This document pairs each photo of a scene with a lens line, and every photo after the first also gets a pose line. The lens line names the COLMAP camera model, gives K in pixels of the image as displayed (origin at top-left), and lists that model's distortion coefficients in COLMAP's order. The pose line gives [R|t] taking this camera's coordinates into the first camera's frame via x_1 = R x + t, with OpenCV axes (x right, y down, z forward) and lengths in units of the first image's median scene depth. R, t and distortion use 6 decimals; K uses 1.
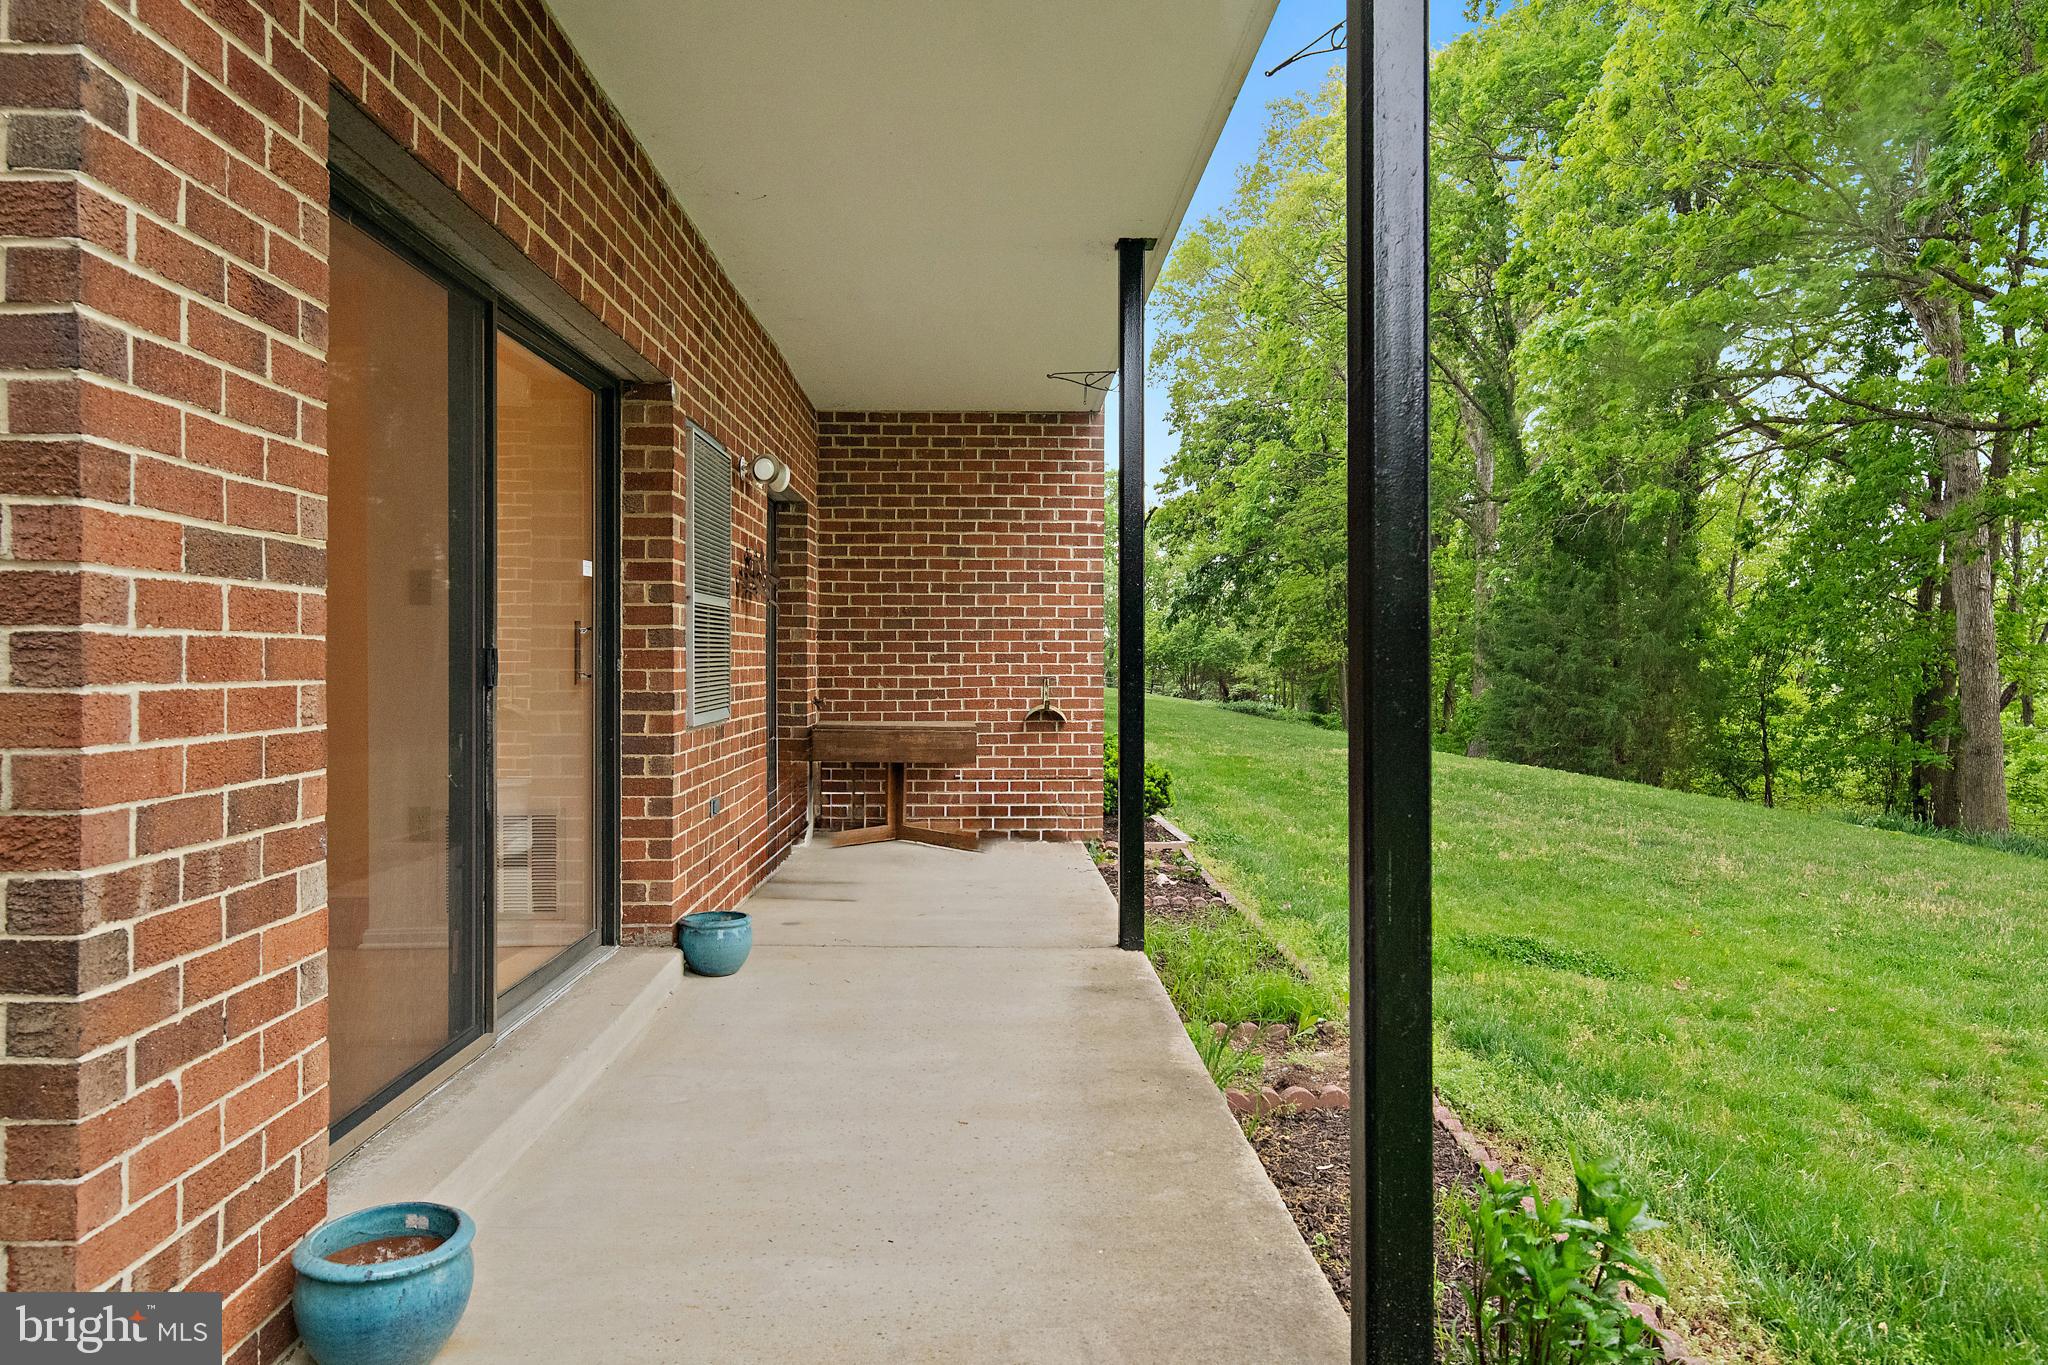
lens RADIAL K [[1289.8, 0, 1028.7], [0, 1289.8, 658.8], [0, 0, 1]] dist [0.004950, -0.000287]
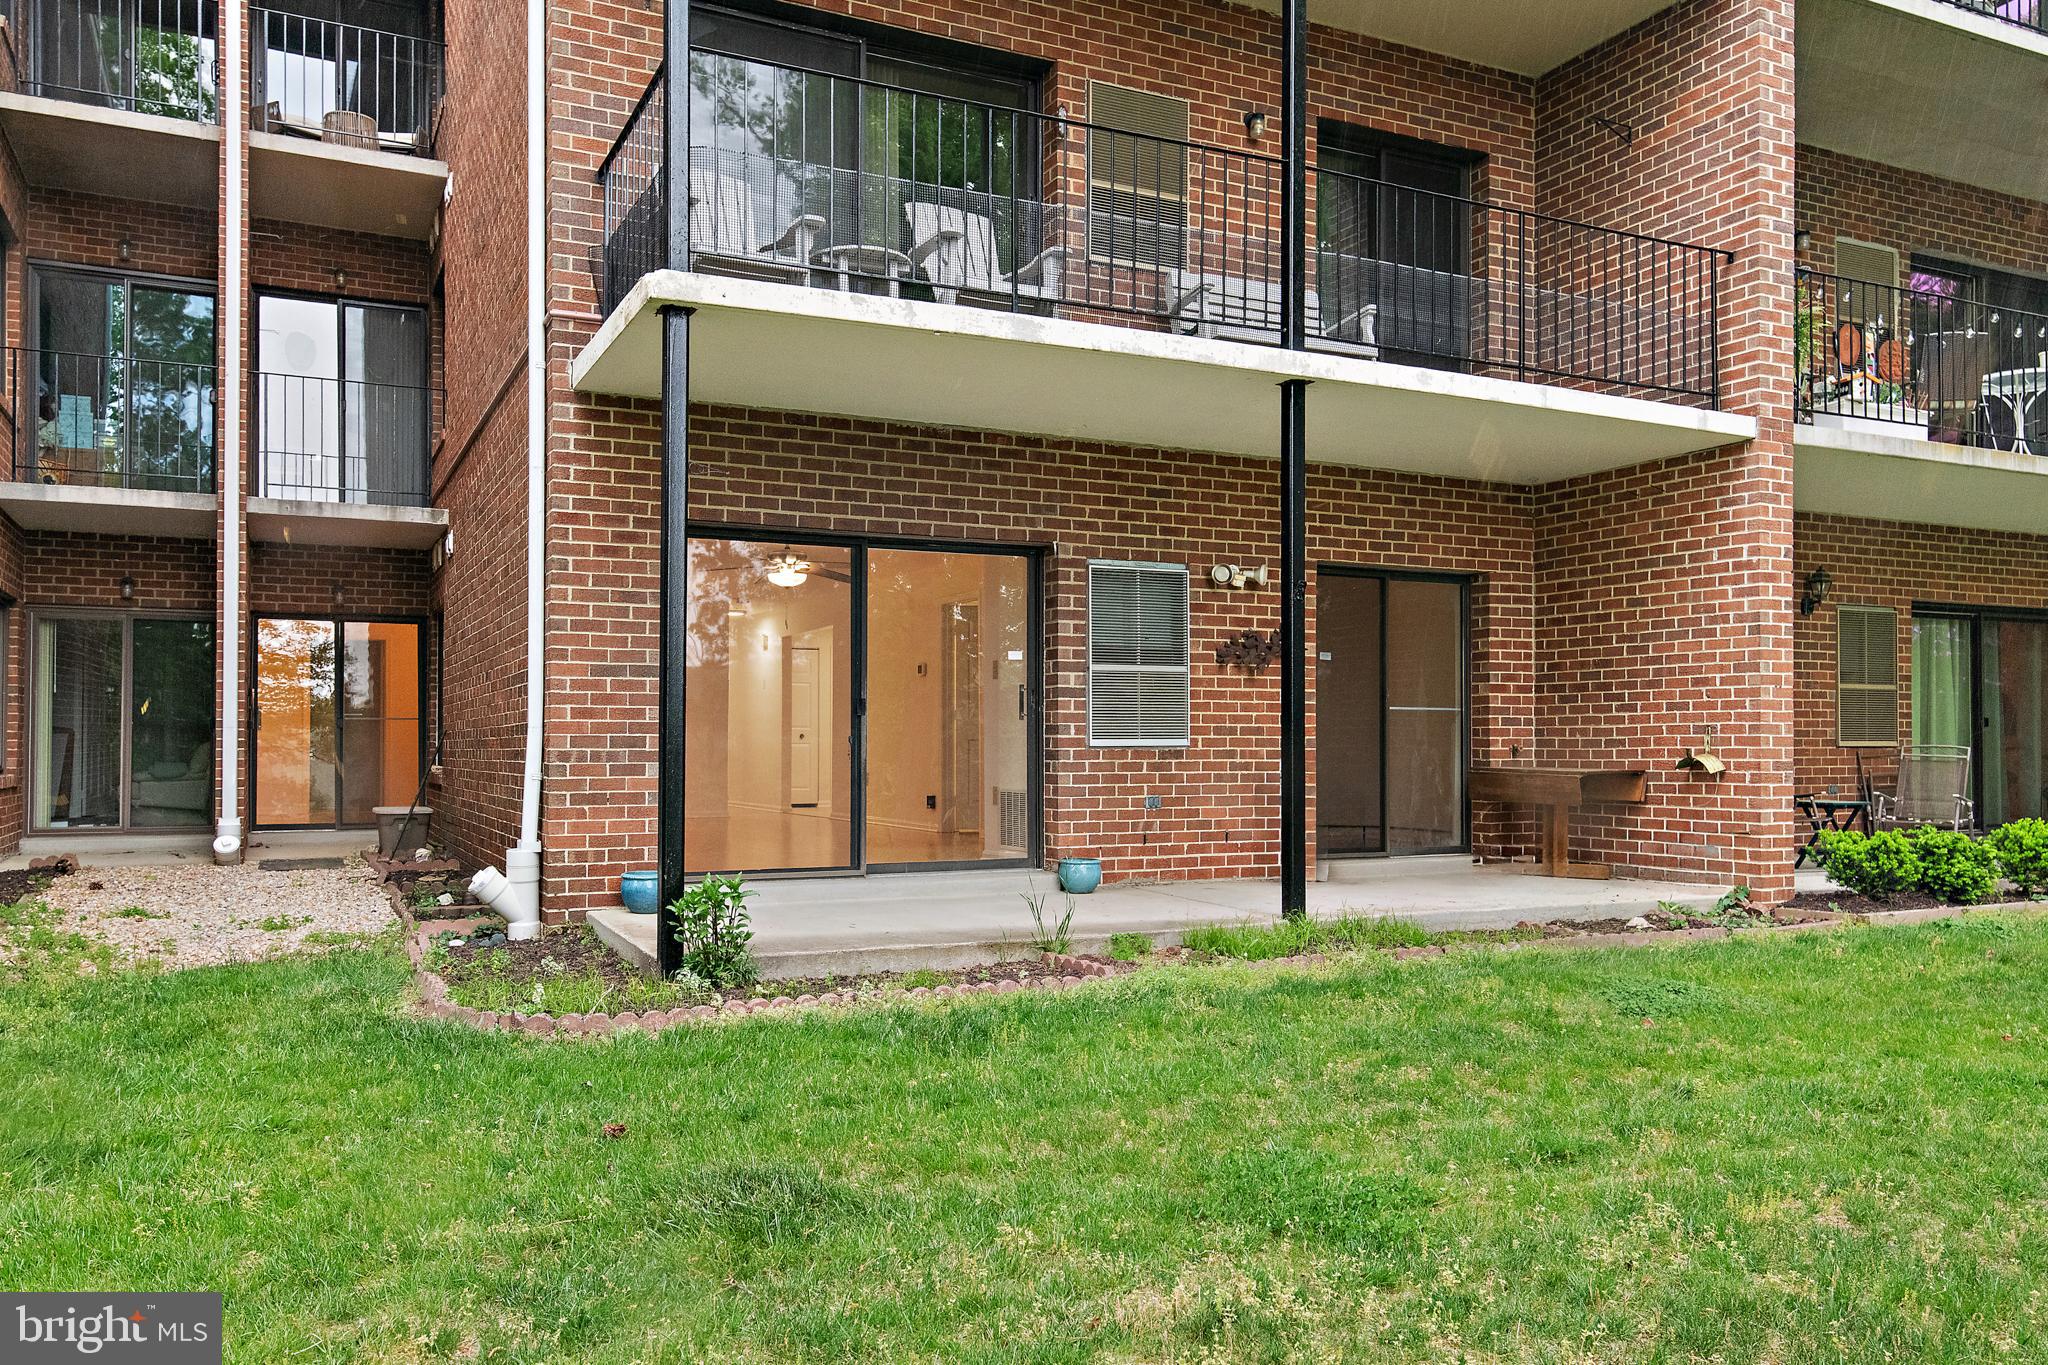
lens RADIAL K [[1572.2, 0, 1024.0], [0, 1572.2, 682.5], [0, 0, 1]] dist [0.004391, 0.001375]
pose [[0.395612, -0.035709, -0.917723, 0.883850], [-0.000632, 0.999233, -0.039152, 0.028477], [0.918417, 0.016069, 0.395286, 0.072796]]
